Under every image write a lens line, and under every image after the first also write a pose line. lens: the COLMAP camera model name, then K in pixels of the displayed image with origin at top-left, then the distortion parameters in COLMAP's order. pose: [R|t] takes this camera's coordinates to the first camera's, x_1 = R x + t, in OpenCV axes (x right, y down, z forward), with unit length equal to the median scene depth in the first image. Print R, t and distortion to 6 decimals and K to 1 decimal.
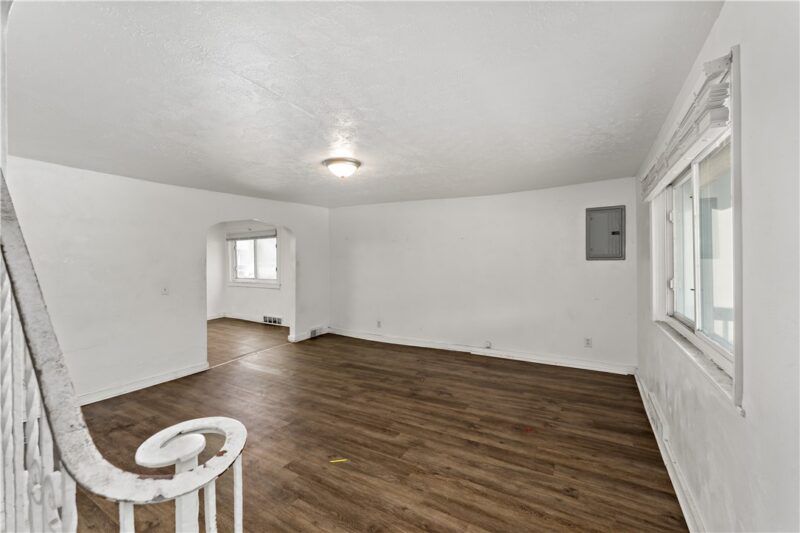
lens RADIAL K [[325.0, 0, 400.5], [0, 325.0, 266.7], [0, 0, 1]] dist [0.000853, 0.000102]
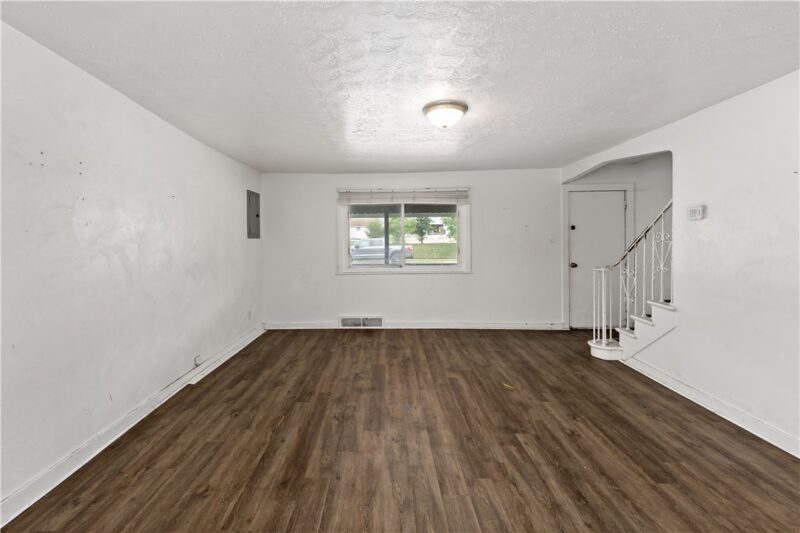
lens RADIAL K [[344.5, 0, 388.7], [0, 344.5, 244.0], [0, 0, 1]] dist [-0.002421, -0.000124]
pose [[-0.511897, 0.008163, 0.859008, -0.852646], [0.024740, 0.999680, 0.005243, 0.007194], [-0.858690, 0.023936, -0.511936, 1.584073]]
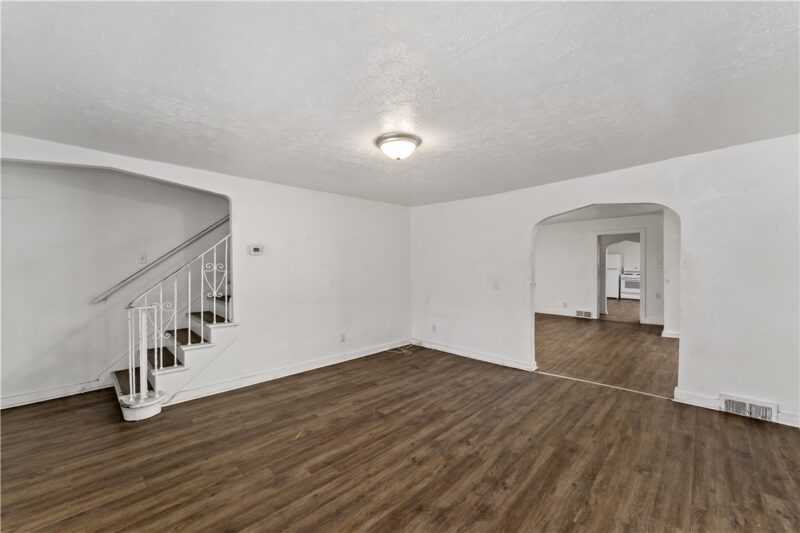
lens RADIAL K [[325.0, 0, 397.3], [0, 325.0, 264.5], [0, 0, 1]] dist [0.000853, 0.000102]
pose [[-0.237449, 0.016485, -0.971260, 0.632565], [-0.008716, 0.999780, 0.019099, -0.025125], [0.971361, 0.013000, -0.237253, 1.210143]]
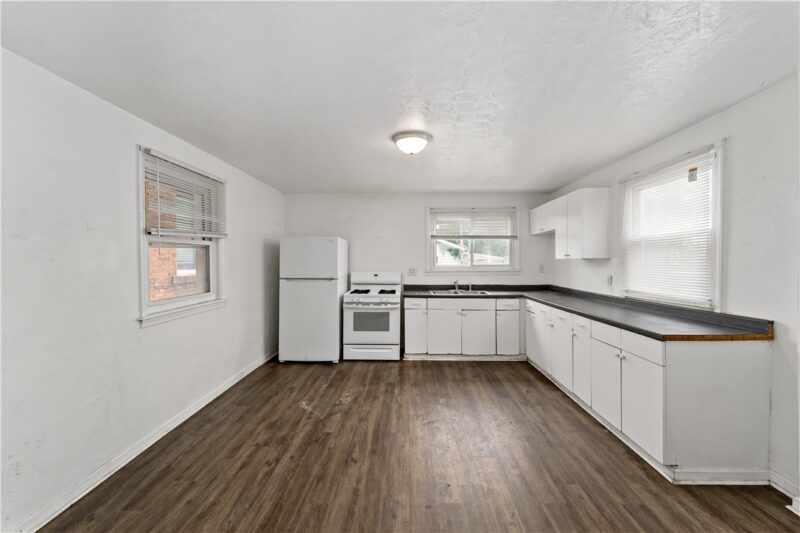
lens RADIAL K [[325.0, 0, 399.4], [0, 325.0, 264.2], [0, 0, 1]] dist [0.000853, 0.000102]
pose [[0.469240, 0.015847, -0.882928, 0.547276], [-0.004325, 0.999868, 0.015648, -0.024665], [0.883060, -0.003524, 0.469247, 1.244437]]
